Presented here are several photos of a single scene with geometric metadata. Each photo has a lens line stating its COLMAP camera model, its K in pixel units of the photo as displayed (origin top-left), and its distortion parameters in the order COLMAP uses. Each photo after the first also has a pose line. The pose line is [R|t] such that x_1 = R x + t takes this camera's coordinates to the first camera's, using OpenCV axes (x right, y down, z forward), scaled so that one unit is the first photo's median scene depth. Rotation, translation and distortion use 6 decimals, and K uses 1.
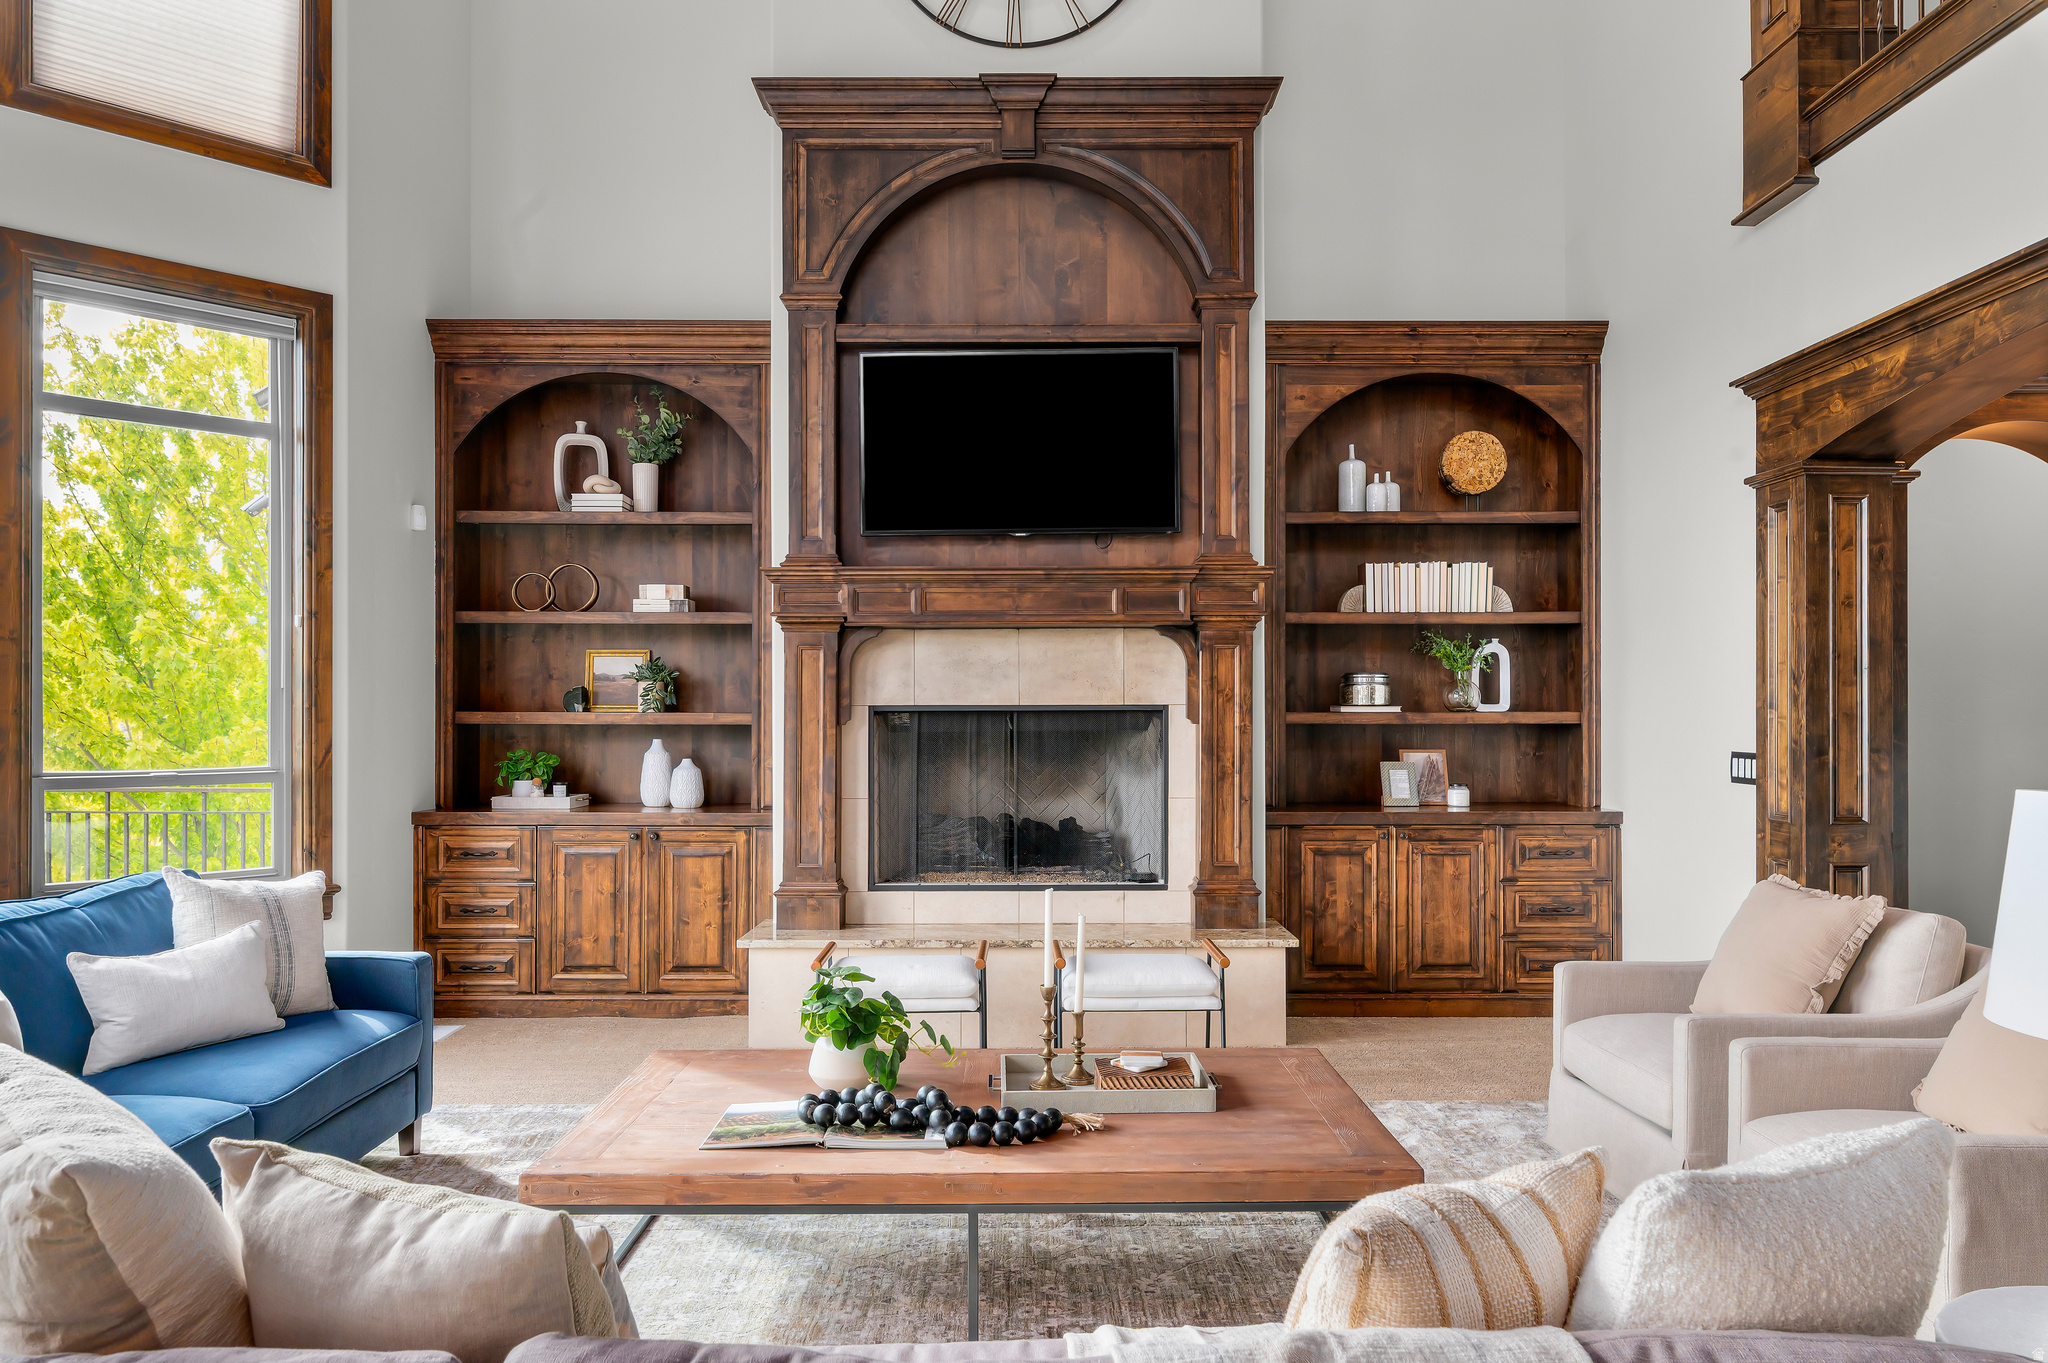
lens RADIAL K [[1366.0, 0, 1024.7], [0, 1366.0, 707.4], [0, 0, 1]] dist [0.002434, 0.001980]
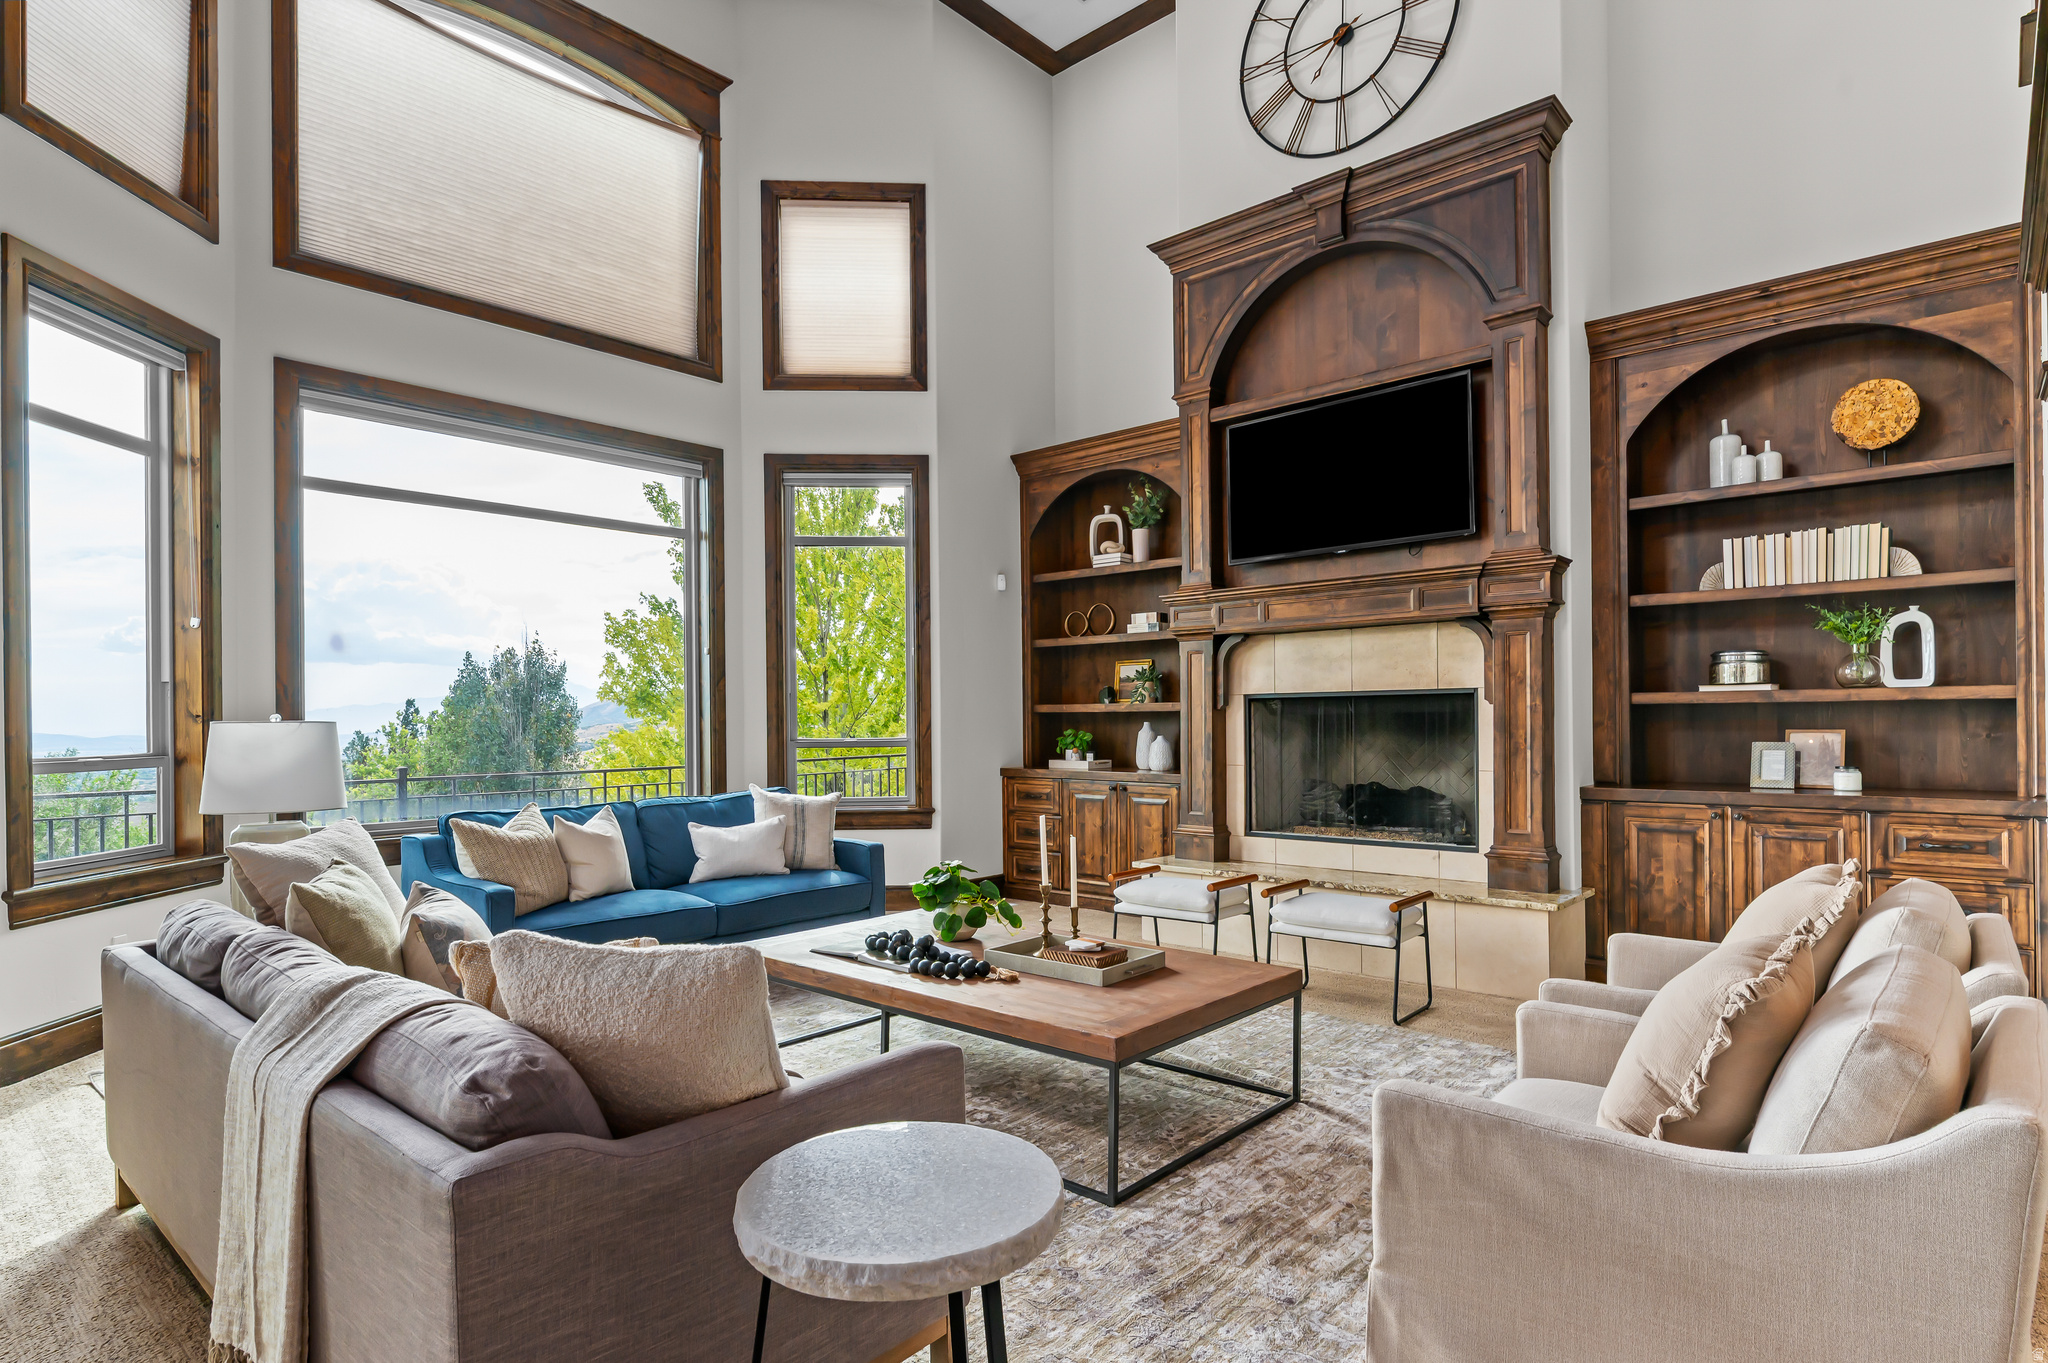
lens RADIAL K [[1070.5, 0, 1023.8], [0, 1070.5, 721.7], [0, 0, 1]] dist [-0.003215, -0.001088]
pose [[0.740362, -0.004635, -0.672192, 0.410400], [0.010992, 0.999926, 0.005213, 0.016709], [0.672118, -0.011248, 0.740359, 0.095127]]
